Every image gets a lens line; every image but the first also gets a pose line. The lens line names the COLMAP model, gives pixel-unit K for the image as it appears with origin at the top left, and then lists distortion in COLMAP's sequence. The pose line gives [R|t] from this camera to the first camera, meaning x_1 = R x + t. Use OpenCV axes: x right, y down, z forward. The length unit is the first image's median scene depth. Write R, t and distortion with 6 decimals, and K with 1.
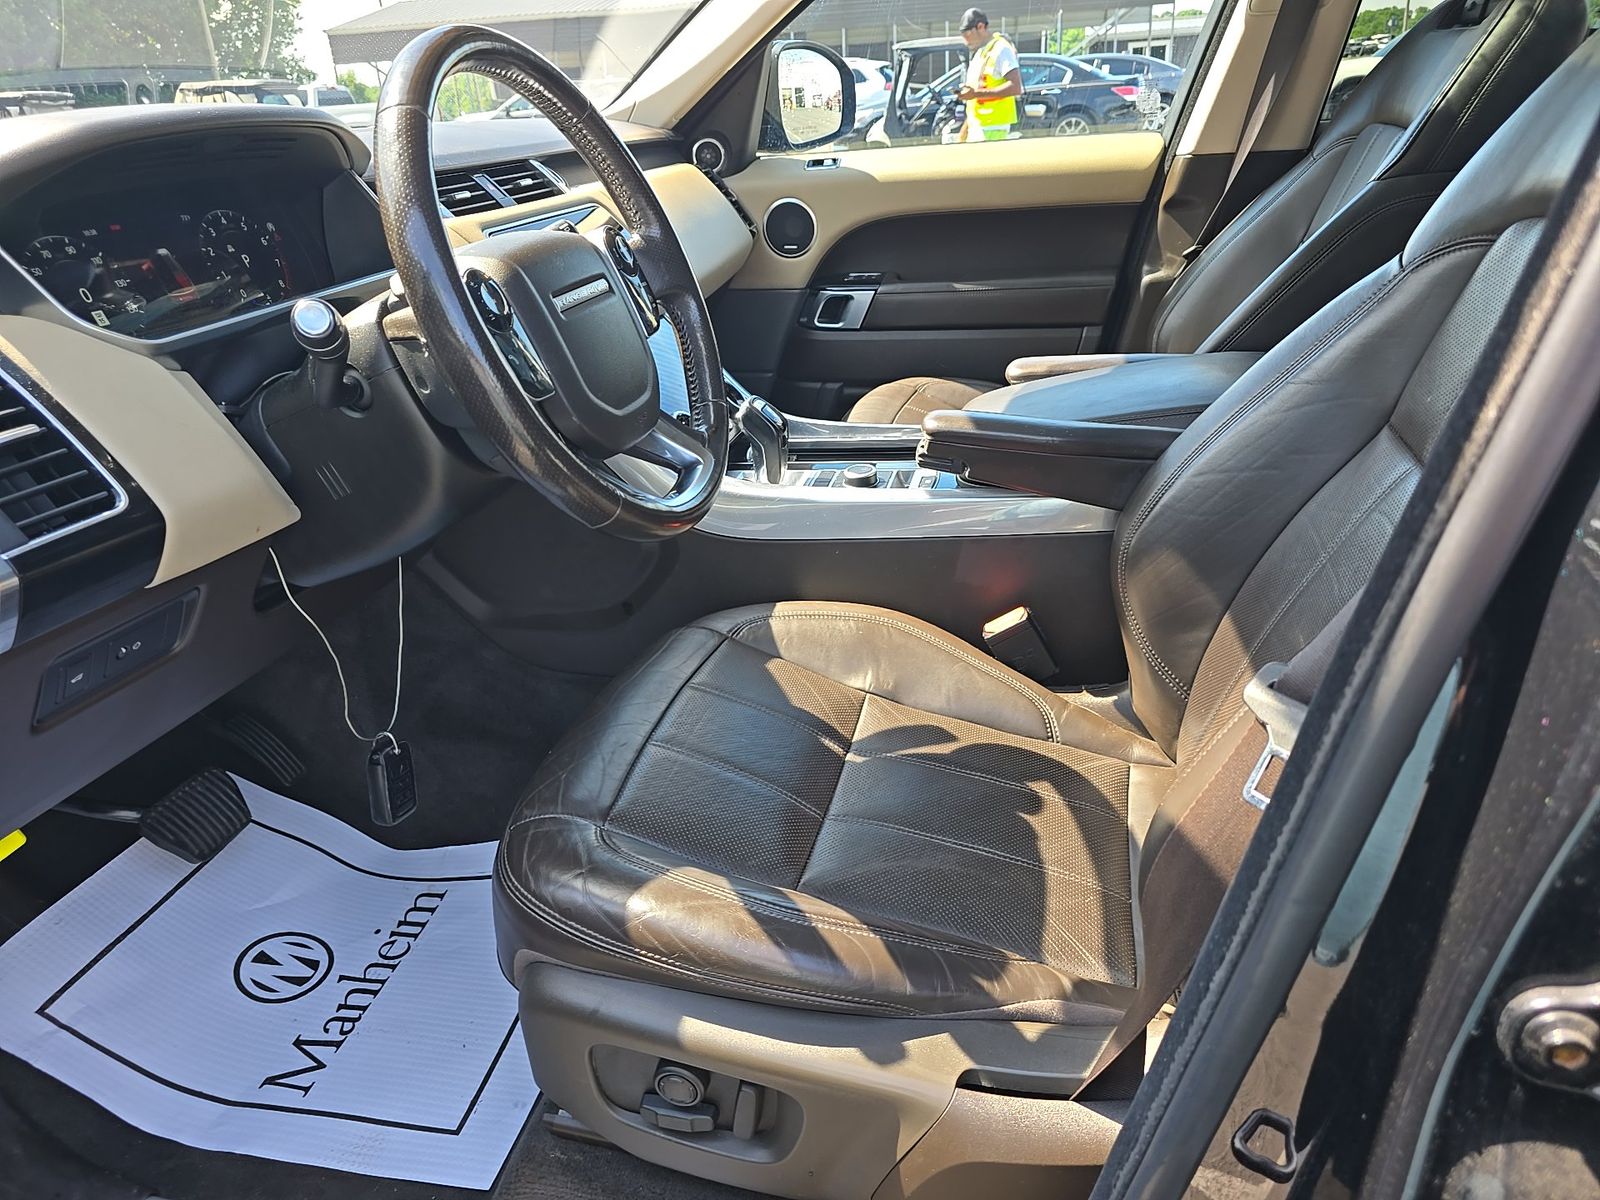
lens RADIAL K [[1080.5, 0, 781.6], [0, 1080.5, 605.1], [0, 0, 1]] dist [0.063850, -0.073926]
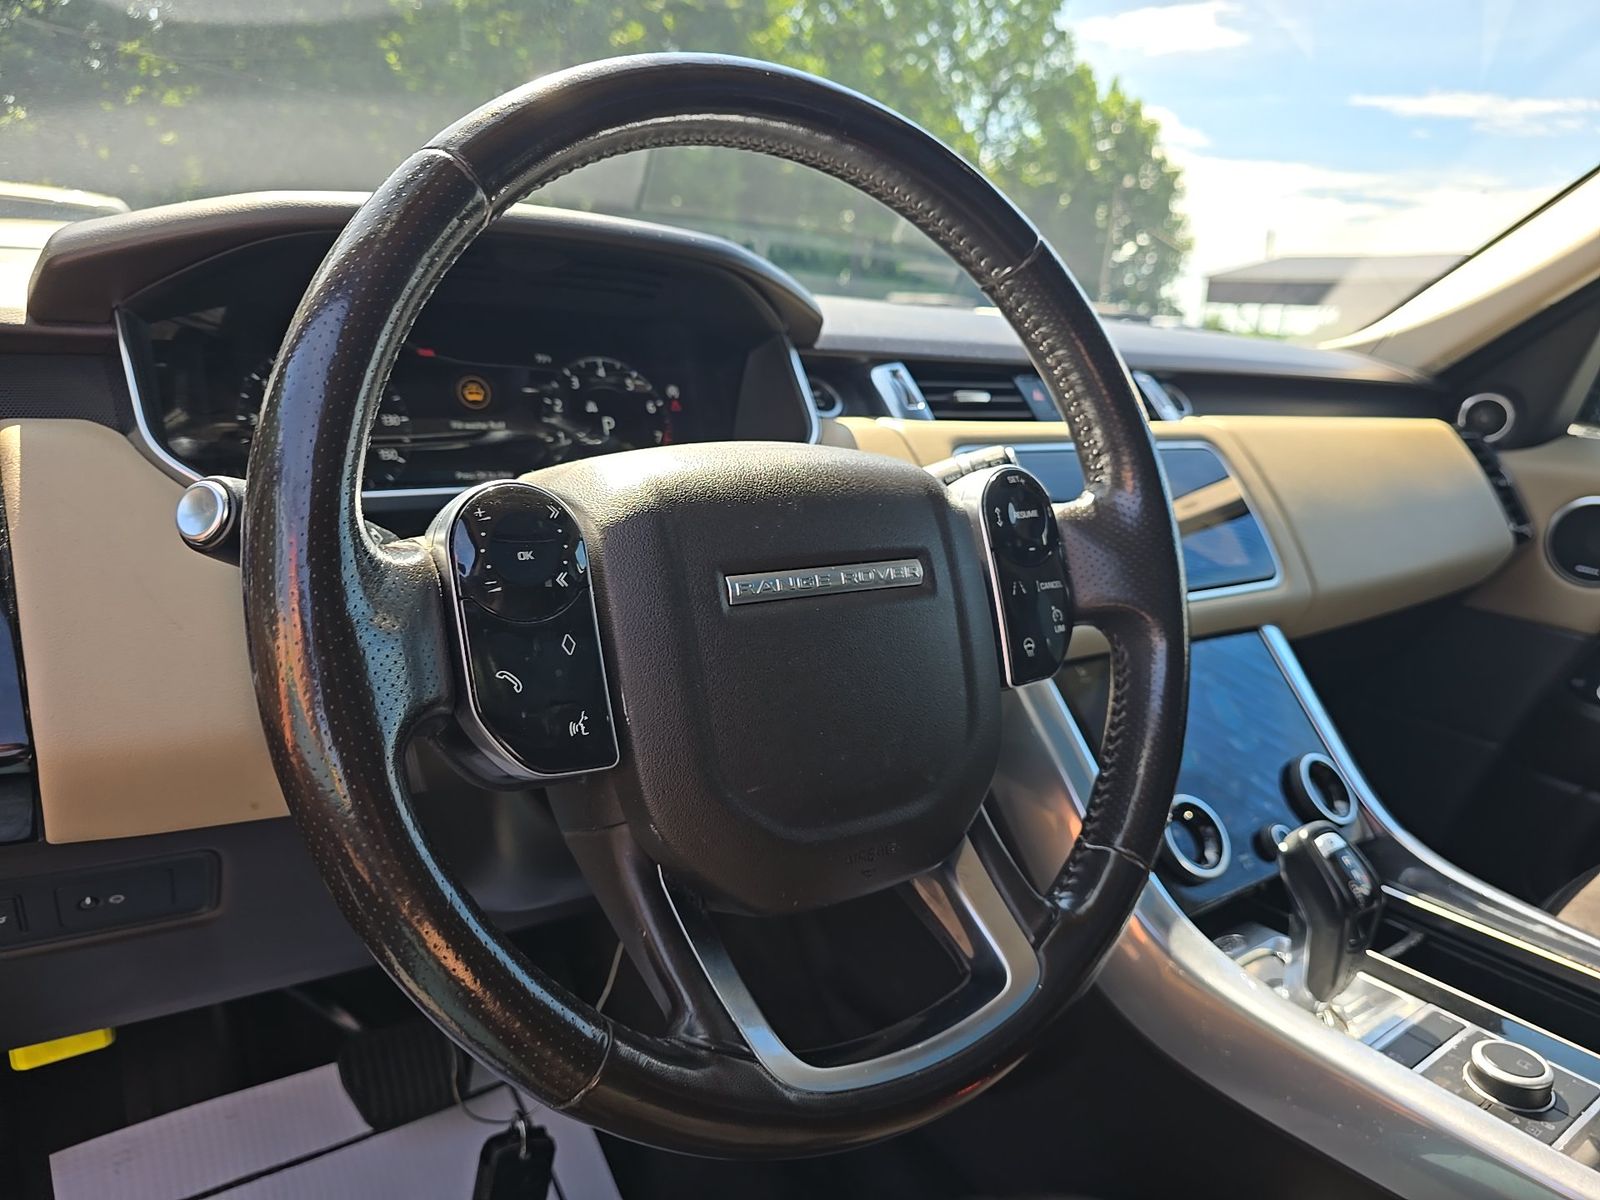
lens RADIAL K [[1111.2, 0, 793.7], [0, 1111.2, 602.0], [0, 0, 1]] dist [-0.003862, -0.005973]
pose [[0.764436, 0.253792, -0.592644, 0.024394], [-0.365139, 0.928042, -0.073561, -0.057384], [0.531330, 0.272630, 0.802098, 0.146359]]
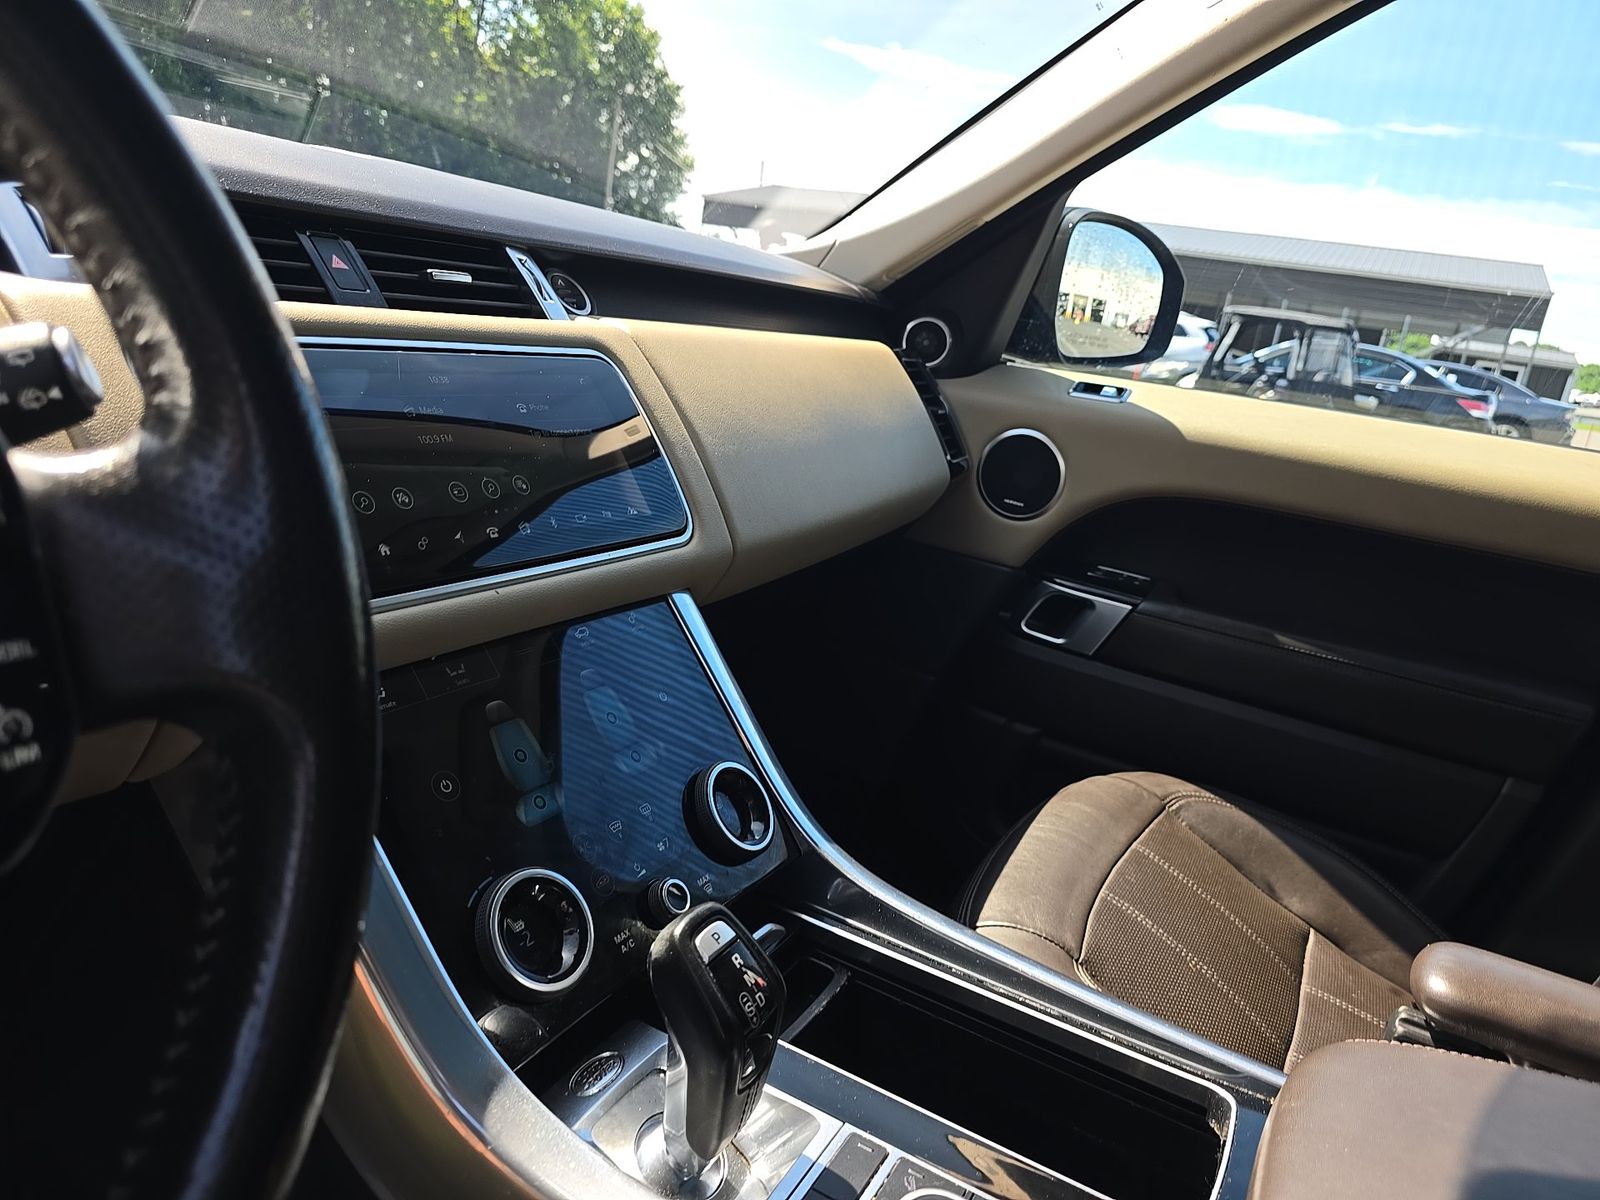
lens RADIAL K [[1080.5, 0, 781.6], [0, 1080.5, 605.1], [0, 0, 1]] dist [0.063850, -0.073926]
pose [[0.941528, 0.264462, -0.208769, 0.016605], [-0.295102, 0.946281, -0.132164, -0.089329], [0.162602, 0.186044, 0.968993, 0.226870]]
